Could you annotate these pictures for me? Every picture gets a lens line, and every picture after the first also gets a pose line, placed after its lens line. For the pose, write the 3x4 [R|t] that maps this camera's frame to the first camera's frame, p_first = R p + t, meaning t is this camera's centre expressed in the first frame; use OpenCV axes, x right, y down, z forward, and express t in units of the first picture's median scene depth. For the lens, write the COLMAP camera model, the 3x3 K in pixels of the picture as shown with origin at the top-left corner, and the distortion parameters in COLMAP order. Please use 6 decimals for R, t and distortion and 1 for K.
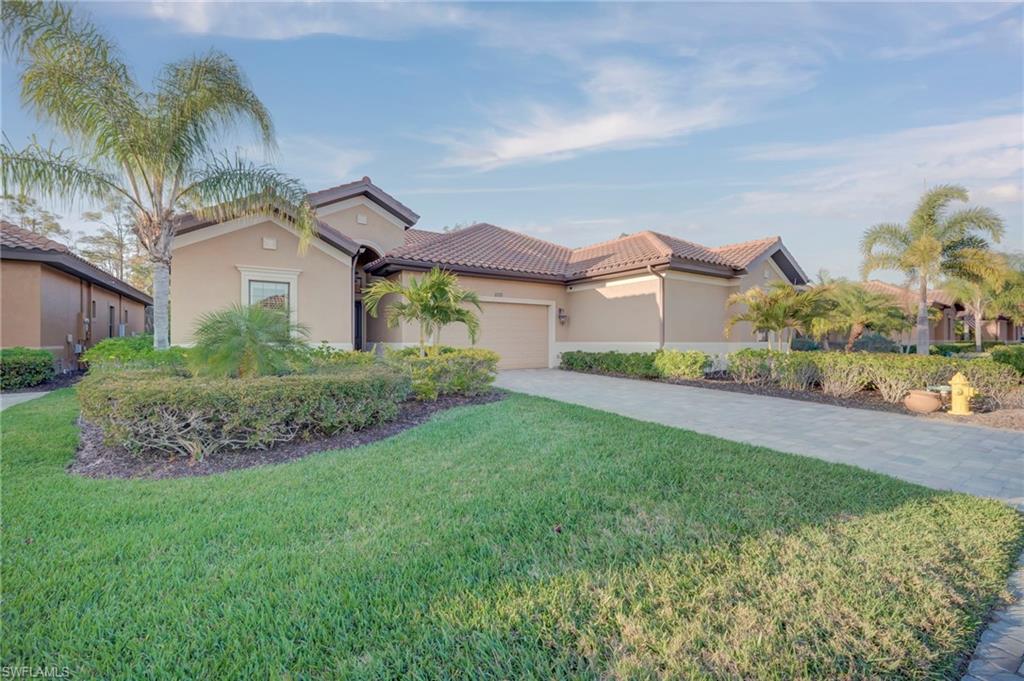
lens RADIAL K [[423.0, 0, 516.1], [0, 423.0, 340.6], [0, 0, 1]] dist [-0.012285, 0.000608]
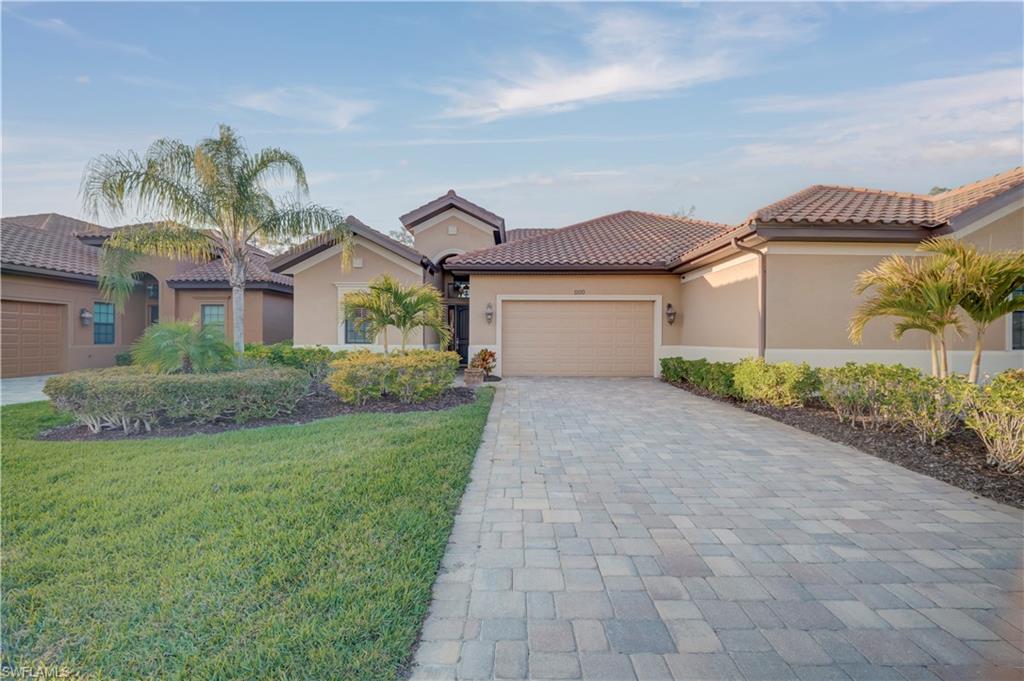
lens RADIAL K [[436.2, 0, 512.9], [0, 436.2, 335.7], [0, 0, 1]] dist [0.001216, 0.000269]
pose [[0.819795, -0.000392, -0.572657, 0.413052], [-0.003781, 0.999974, -0.006097, -0.011591], [0.572644, 0.007164, 0.819773, 0.181446]]
